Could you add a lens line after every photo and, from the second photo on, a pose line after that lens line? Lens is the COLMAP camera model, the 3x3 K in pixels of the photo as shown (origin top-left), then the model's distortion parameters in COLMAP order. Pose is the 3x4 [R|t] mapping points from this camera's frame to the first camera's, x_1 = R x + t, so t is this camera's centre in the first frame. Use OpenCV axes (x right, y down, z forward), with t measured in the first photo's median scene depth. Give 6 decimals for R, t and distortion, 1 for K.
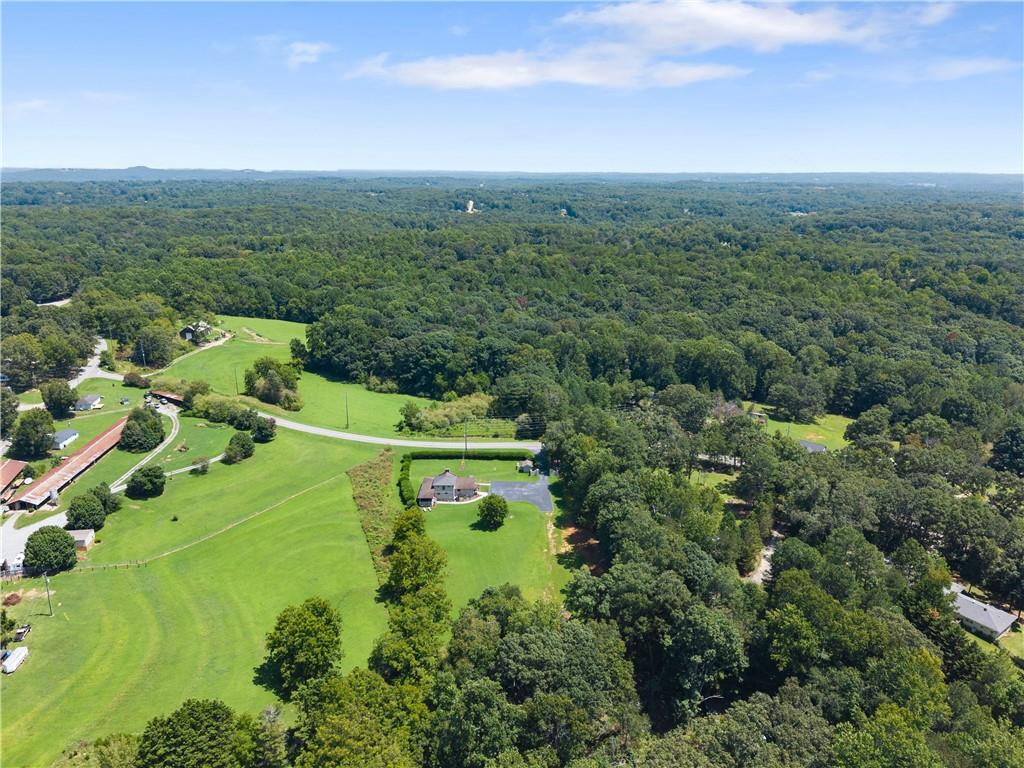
lens RADIAL K [[699.8, 0, 517.3], [0, 699.8, 388.4], [0, 0, 1]] dist [0.054386, -0.090872]
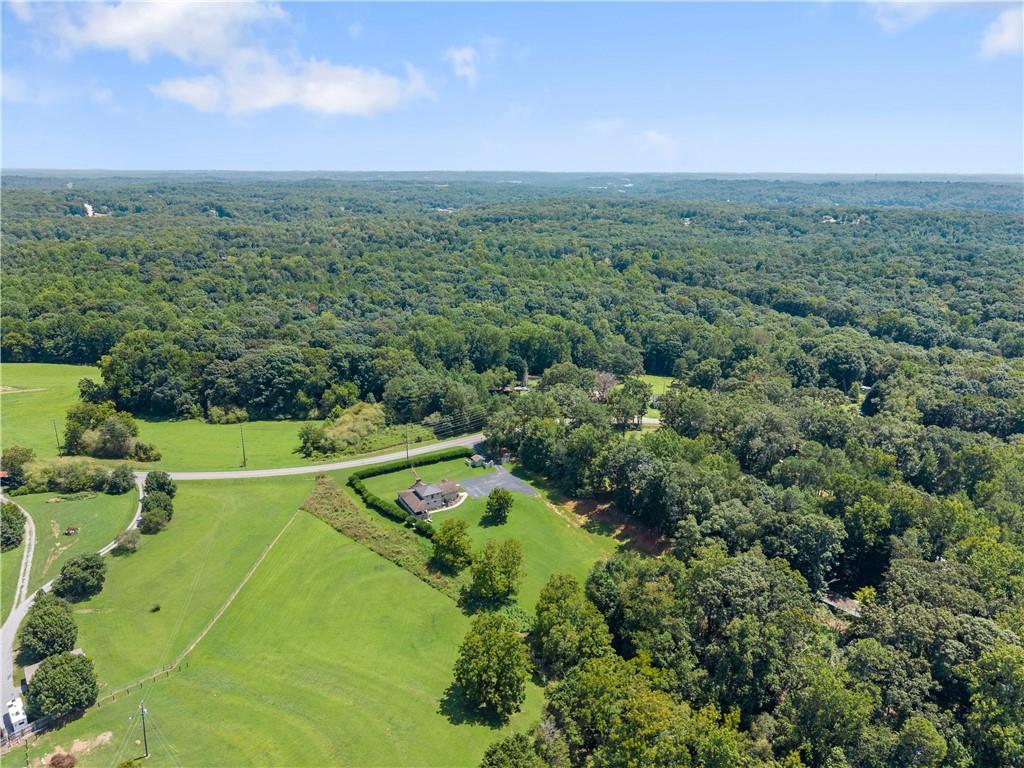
lens RADIAL K [[699.8, 0, 517.3], [0, 699.8, 388.4], [0, 0, 1]] dist [0.054386, -0.090872]
pose [[0.852335, -0.154025, 0.499802, -0.328839], [0.152877, 0.987285, 0.043545, -0.021231], [-0.500154, 0.039293, 0.865044, 0.066809]]
